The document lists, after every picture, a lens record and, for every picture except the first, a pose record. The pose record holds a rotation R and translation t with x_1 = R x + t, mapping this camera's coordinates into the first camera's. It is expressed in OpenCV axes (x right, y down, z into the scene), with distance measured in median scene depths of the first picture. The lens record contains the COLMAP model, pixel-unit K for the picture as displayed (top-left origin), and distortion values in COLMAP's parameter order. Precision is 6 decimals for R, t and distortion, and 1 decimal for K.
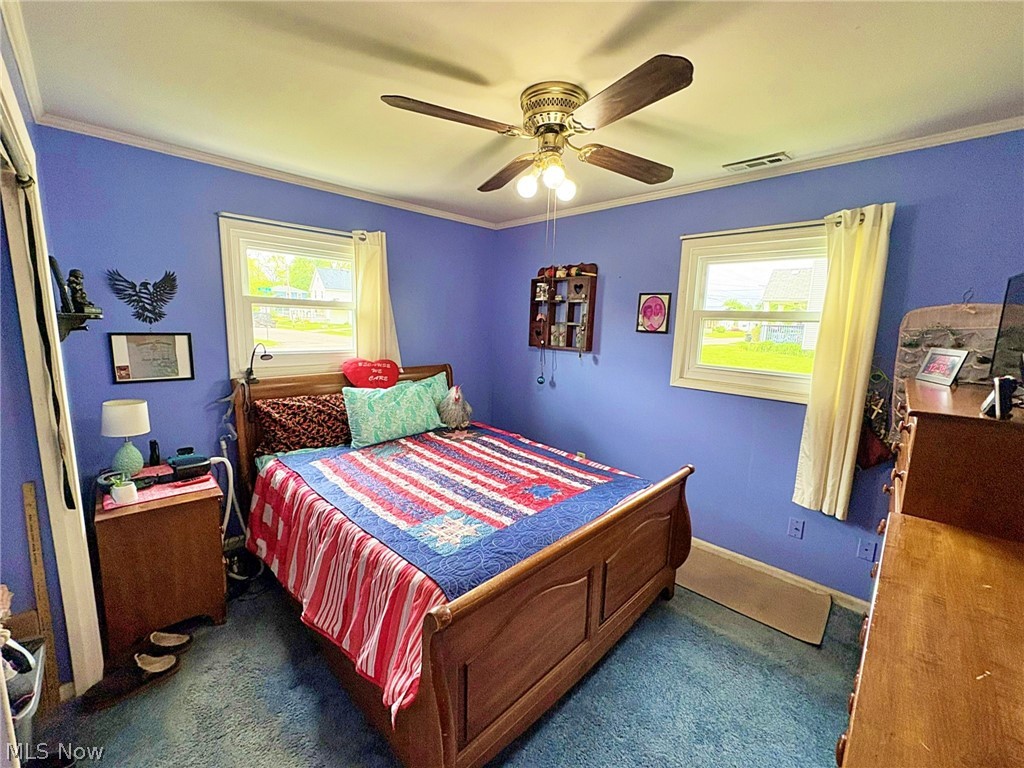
lens RADIAL K [[418.2, 0, 521.7], [0, 418.2, 383.9], [0, 0, 1]] dist [-0.000667, -0.000039]
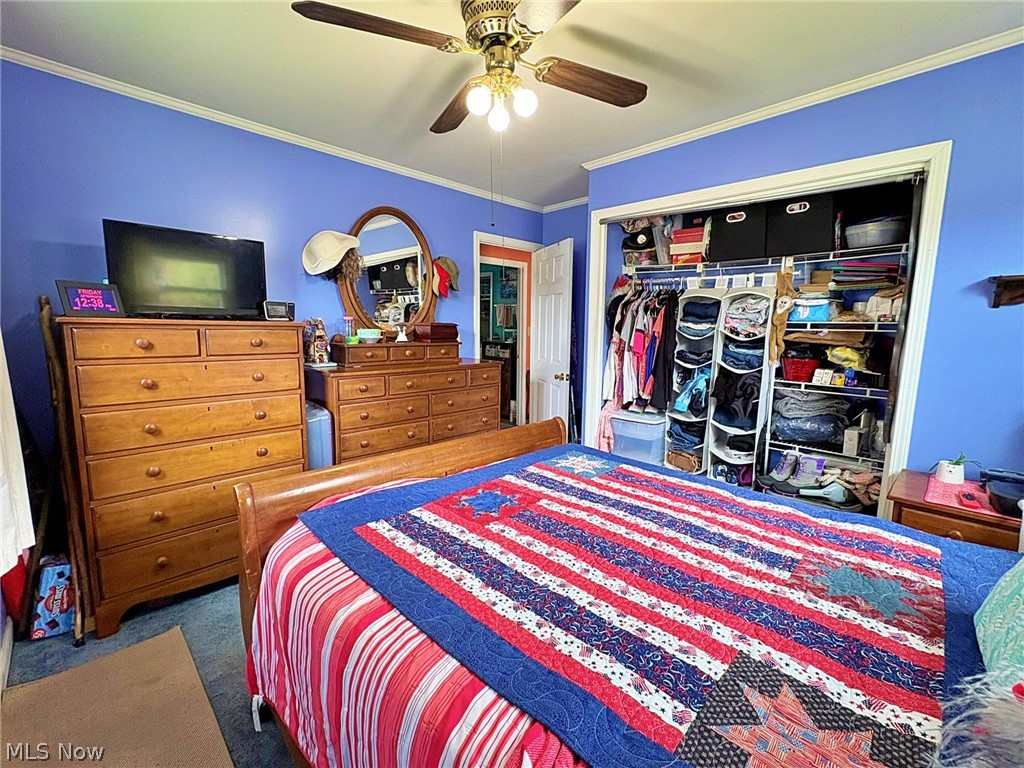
lens RADIAL K [[418.2, 0, 521.7], [0, 418.2, 383.9], [0, 0, 1]] dist [-0.000667, -0.000039]
pose [[-0.998922, -0.046305, 0.003410, -0.002197], [-0.043289, 0.955381, 0.292188, -0.138442], [-0.016788, 0.291725, -0.956355, 1.559558]]
